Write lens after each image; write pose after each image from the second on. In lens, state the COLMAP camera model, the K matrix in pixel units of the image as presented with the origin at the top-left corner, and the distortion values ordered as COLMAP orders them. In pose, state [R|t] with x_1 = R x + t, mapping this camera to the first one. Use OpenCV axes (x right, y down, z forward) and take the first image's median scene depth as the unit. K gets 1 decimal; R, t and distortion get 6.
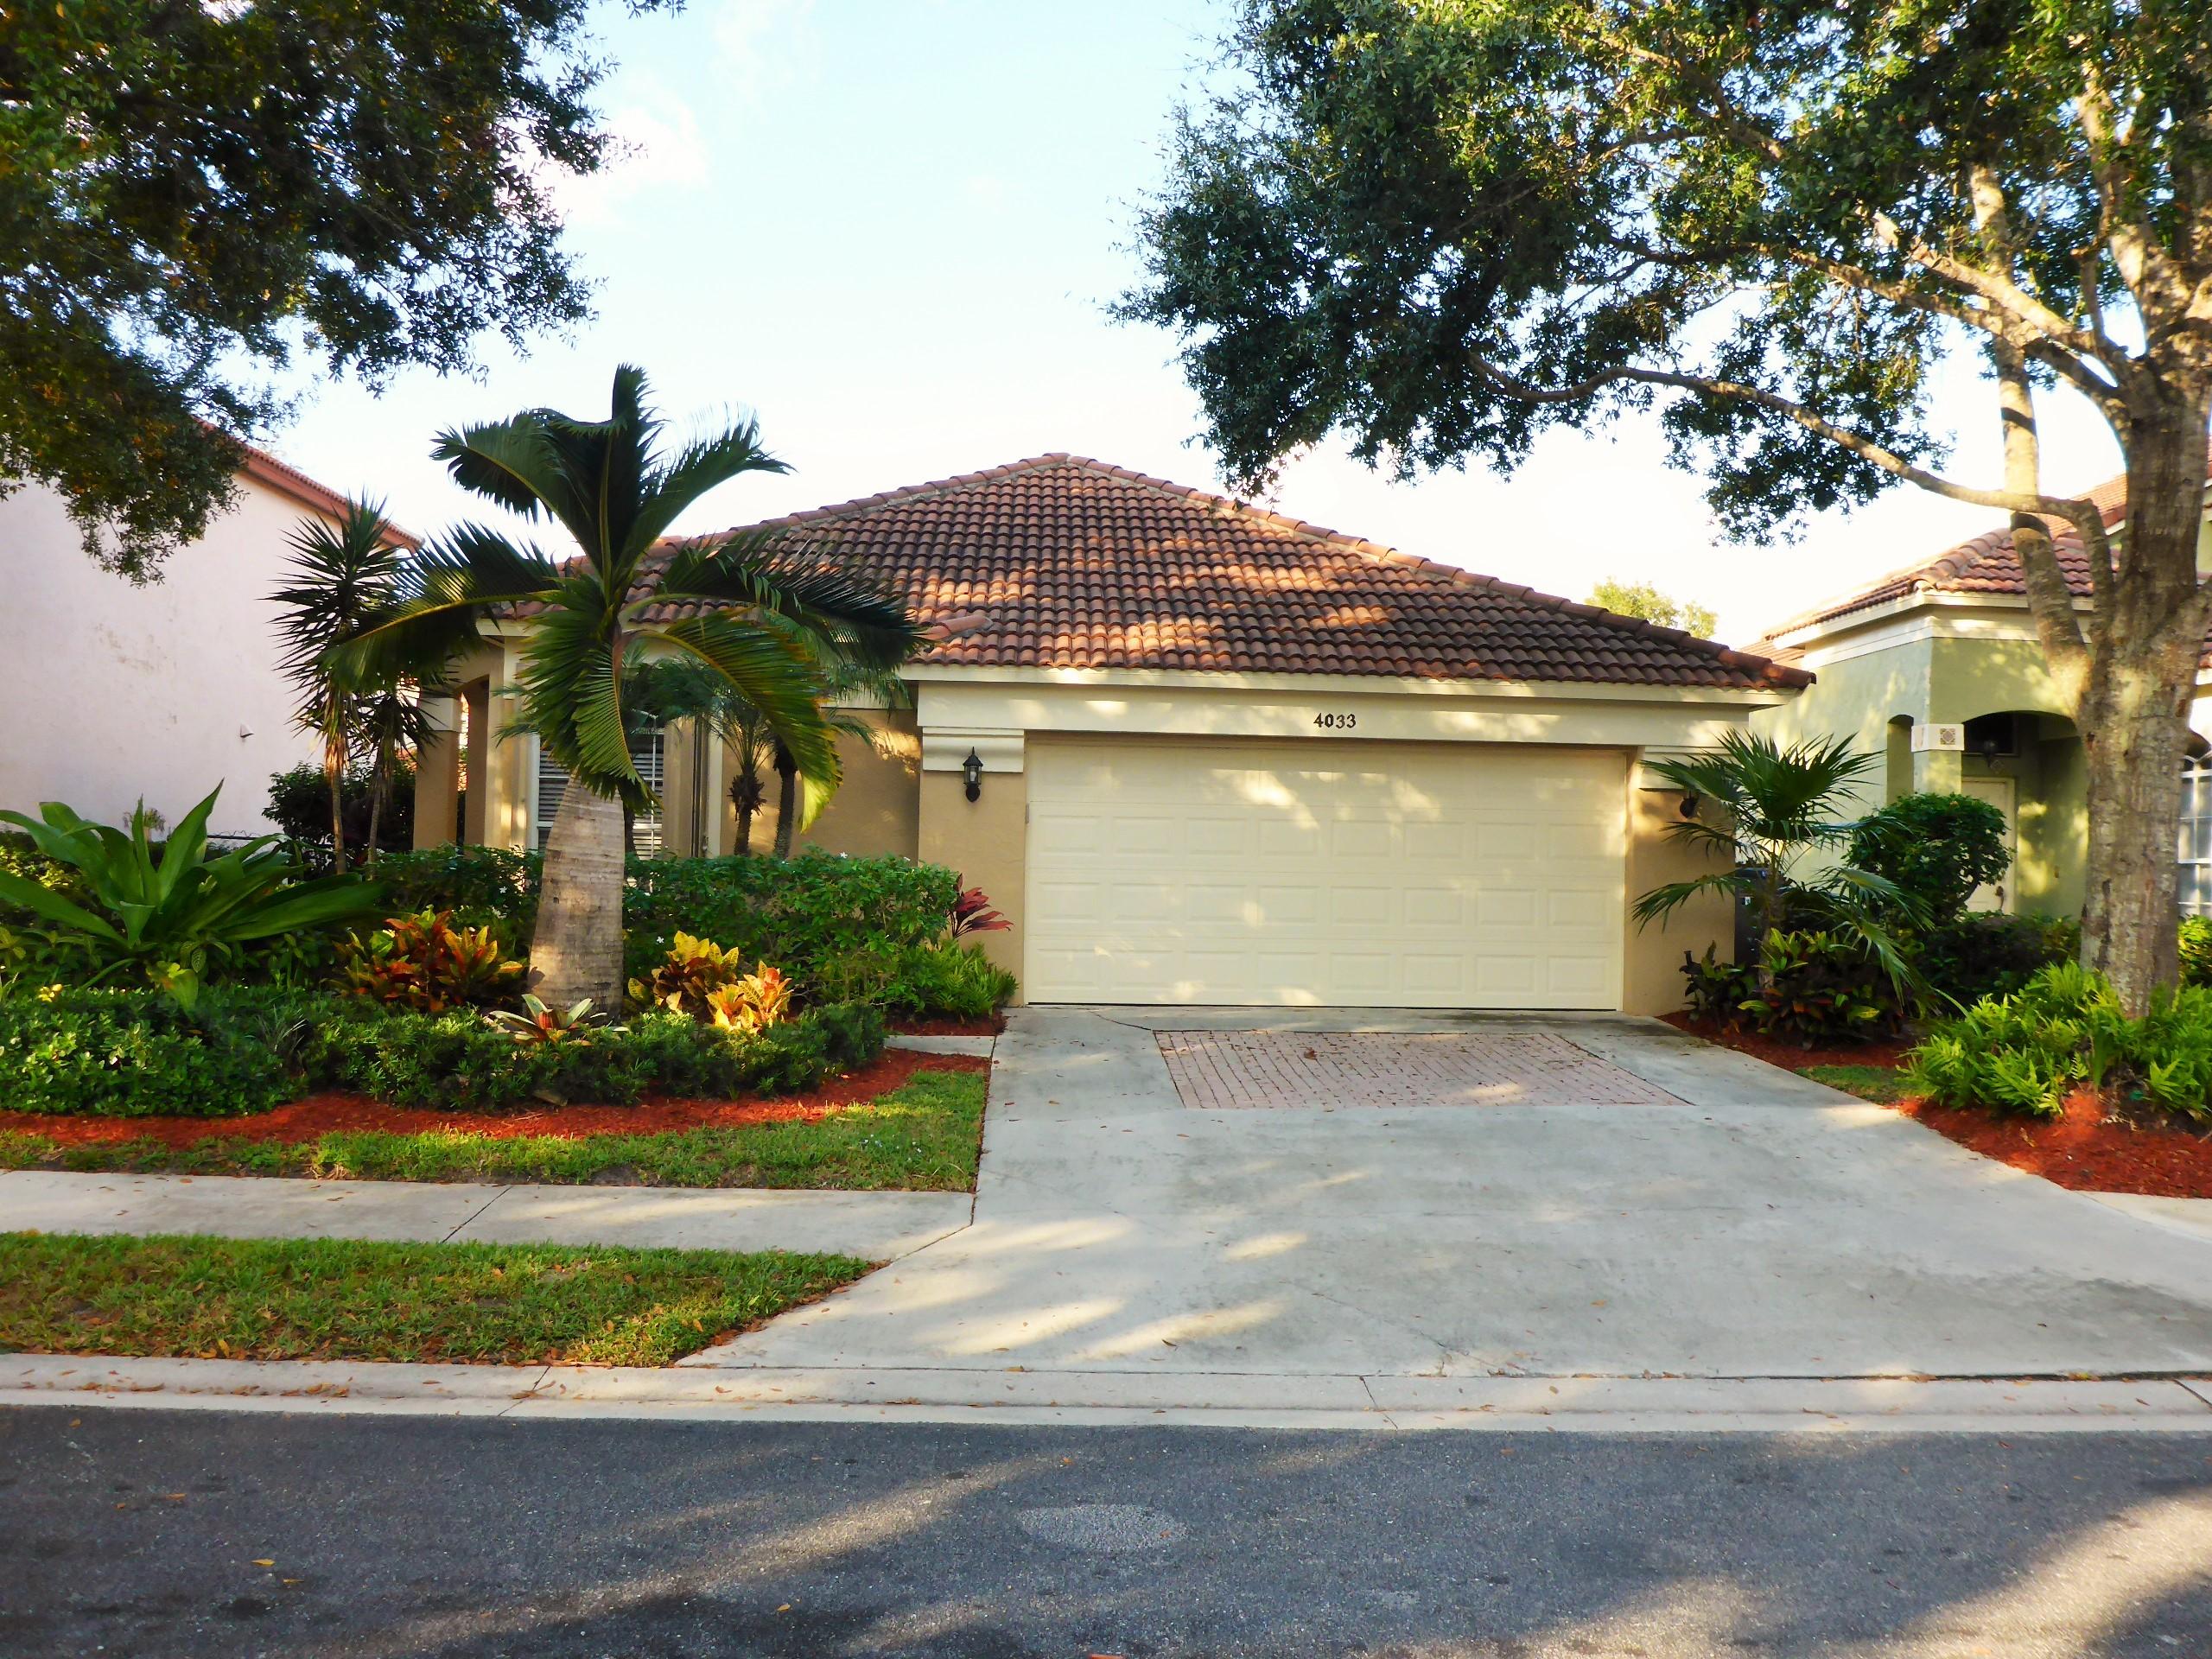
lens RADIAL K [[1856.6, 0, 1121.6], [0, 1856.6, 828.2], [0, 0, 1]] dist [-0.033514, 0.013175]
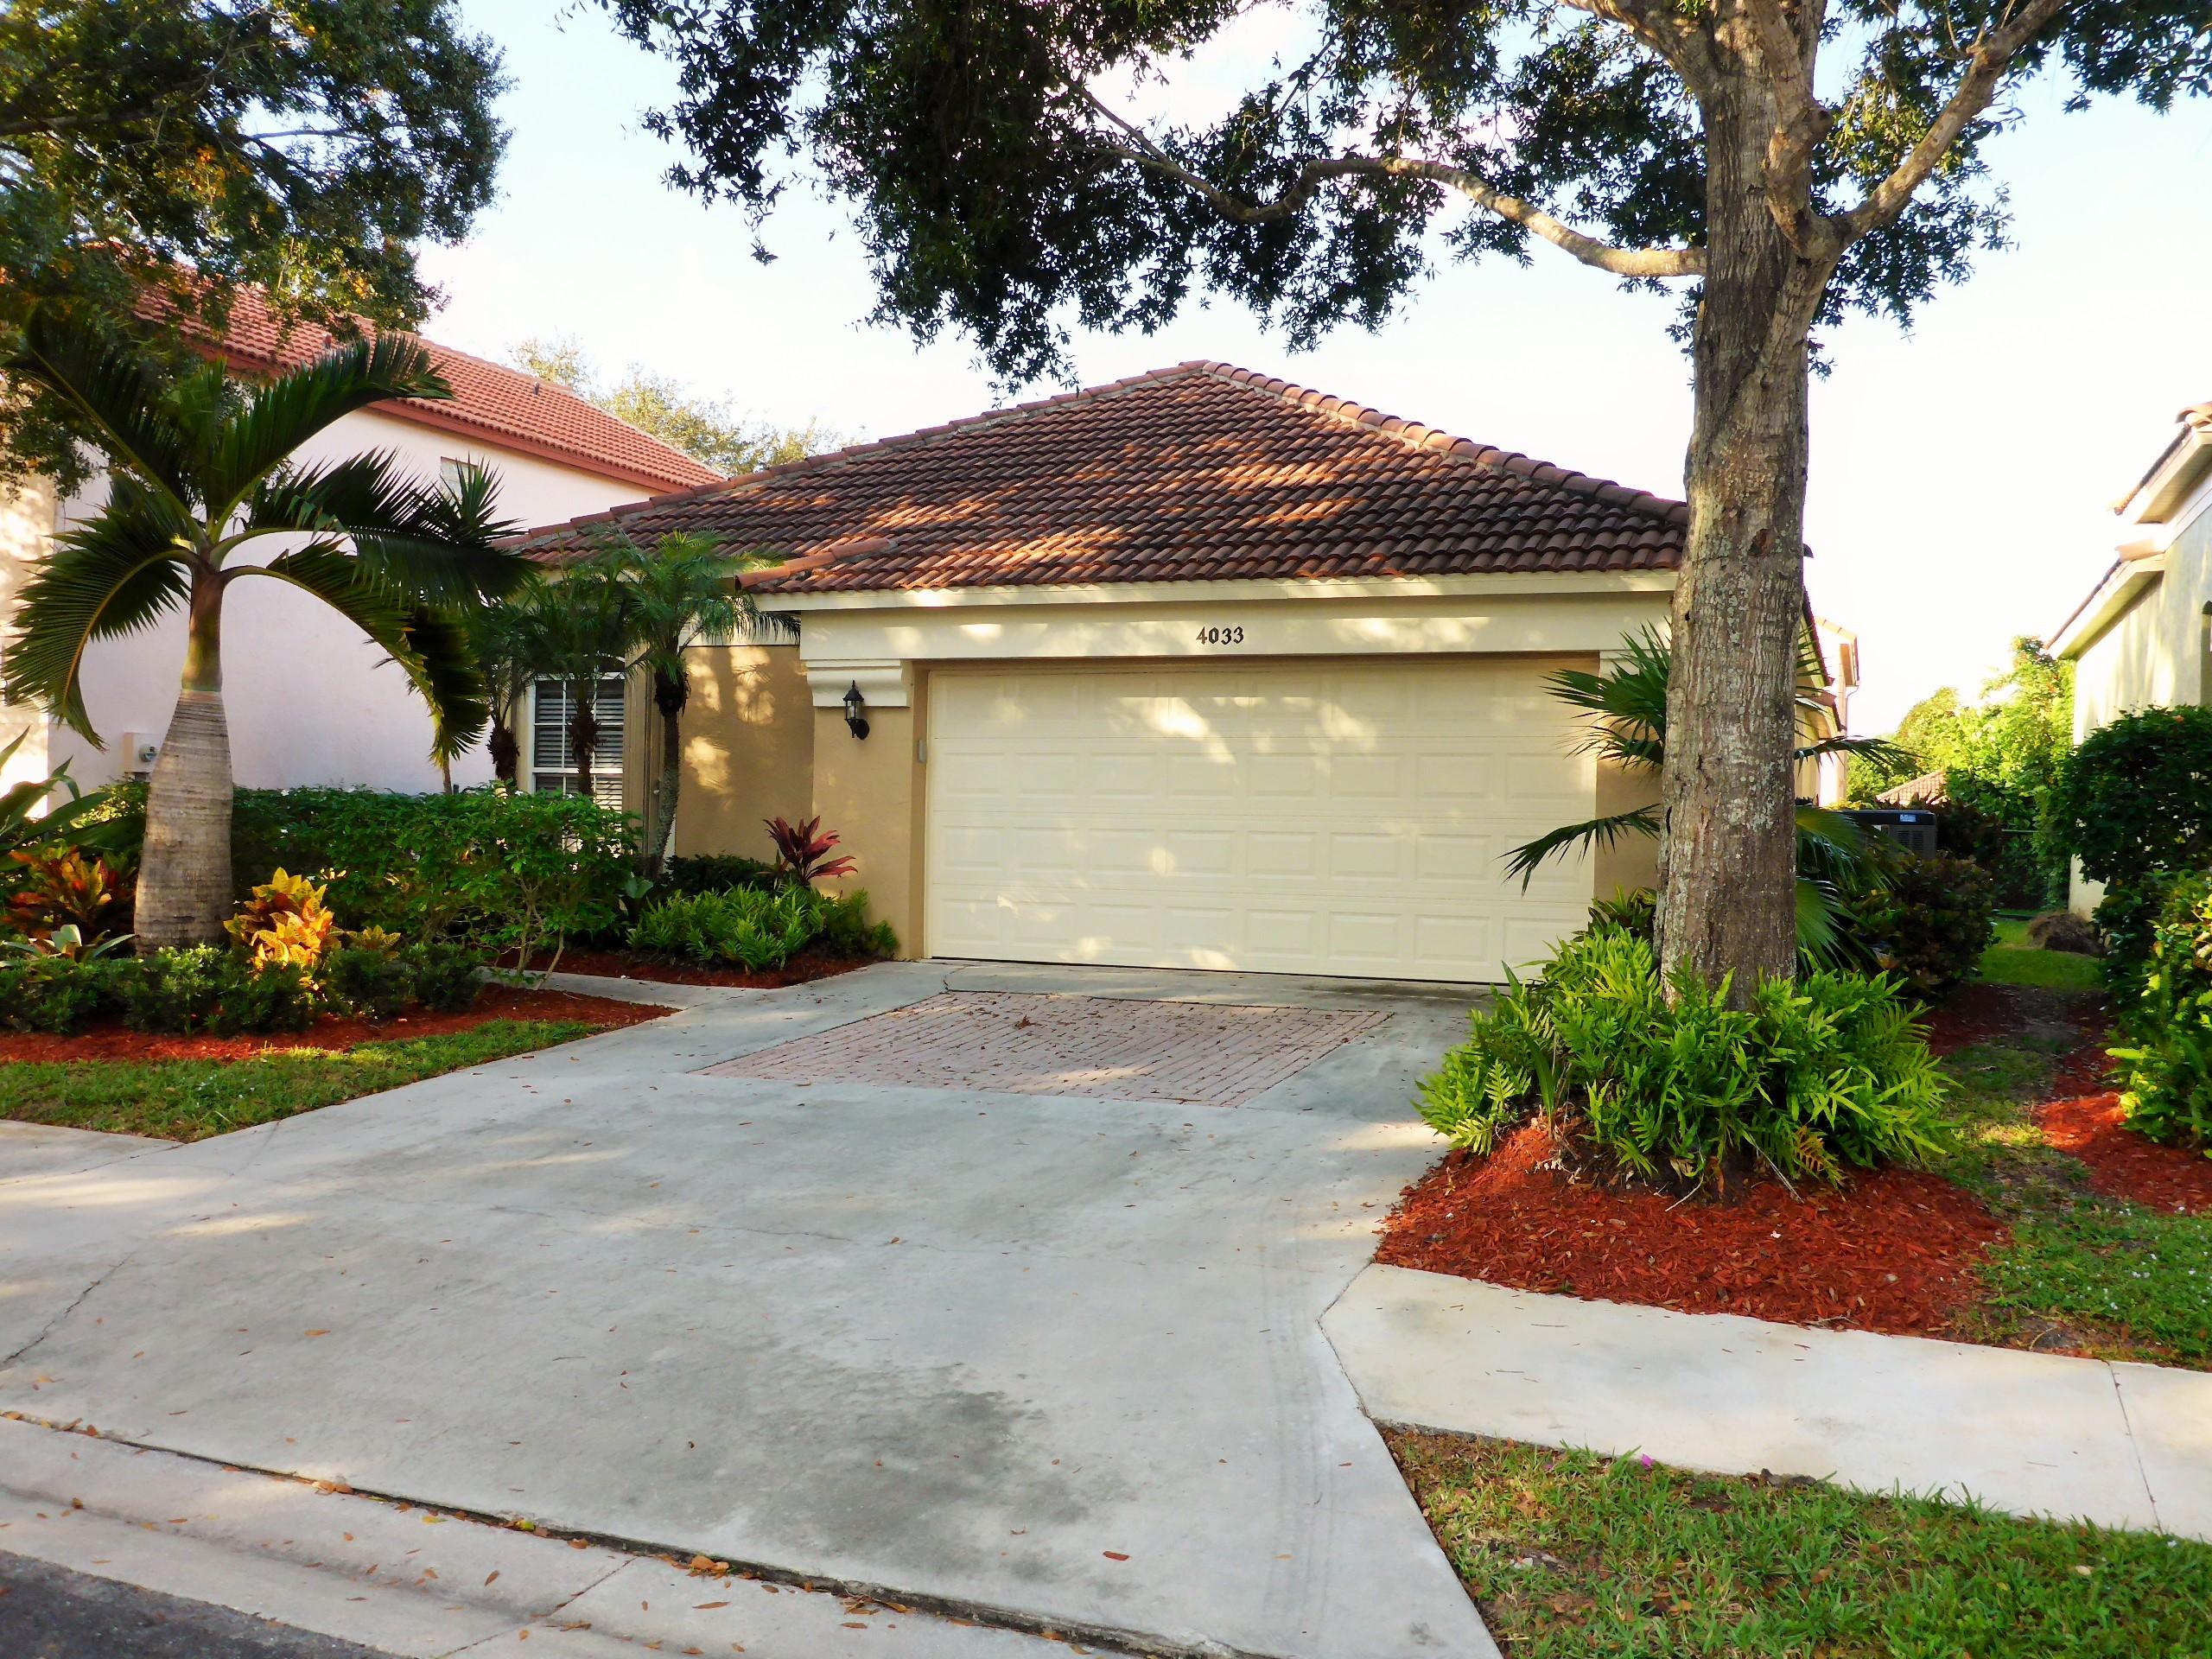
lens RADIAL K [[1856.6, 0, 1108.7], [0, 1856.6, 828.2], [0, 0, 1]] dist [-0.033514, 0.013175]
pose [[0.909831, 0.000545, -0.414980, 0.421202], [0.008040, 0.999788, 0.018940, 0.013960], [0.414902, -0.020569, 0.909634, 0.203764]]
